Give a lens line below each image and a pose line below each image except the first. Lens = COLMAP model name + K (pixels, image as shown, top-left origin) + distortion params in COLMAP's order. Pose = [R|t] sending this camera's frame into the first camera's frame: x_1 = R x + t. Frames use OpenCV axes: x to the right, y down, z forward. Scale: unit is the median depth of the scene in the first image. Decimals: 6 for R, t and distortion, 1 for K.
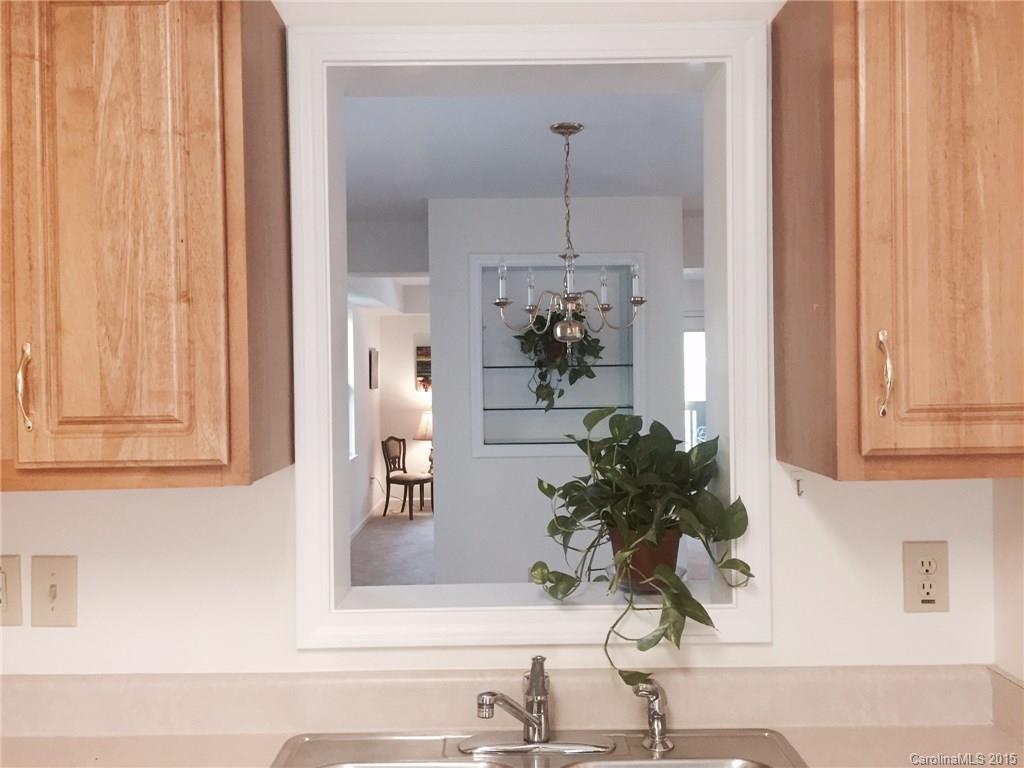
lens RADIAL K [[873.0, 0, 512.0], [0, 873.0, 384.0], [0, 0, 1]] dist [0.042376, 0.000807]
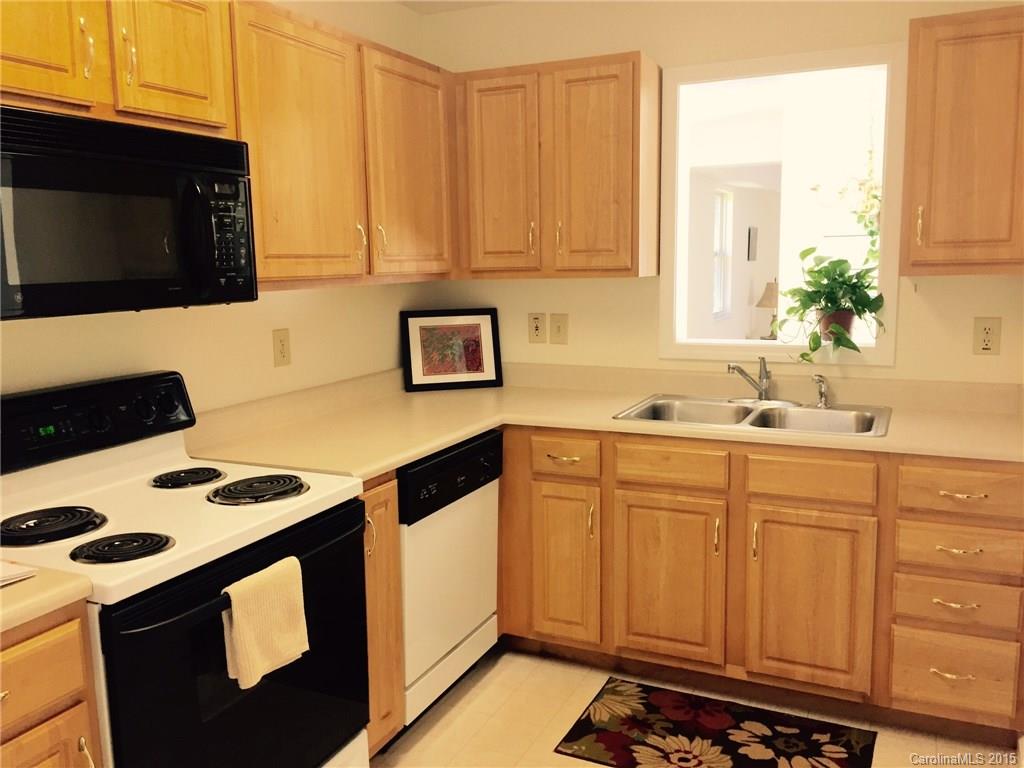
lens RADIAL K [[873.0, 0, 512.0], [0, 873.0, 384.0], [0, 0, 1]] dist [0.042376, 0.000807]
pose [[0.905770, 0.057769, -0.419813, 0.444121], [0.000736, 0.990448, 0.137882, 0.074275], [0.423768, -0.125198, 0.897076, -1.453644]]
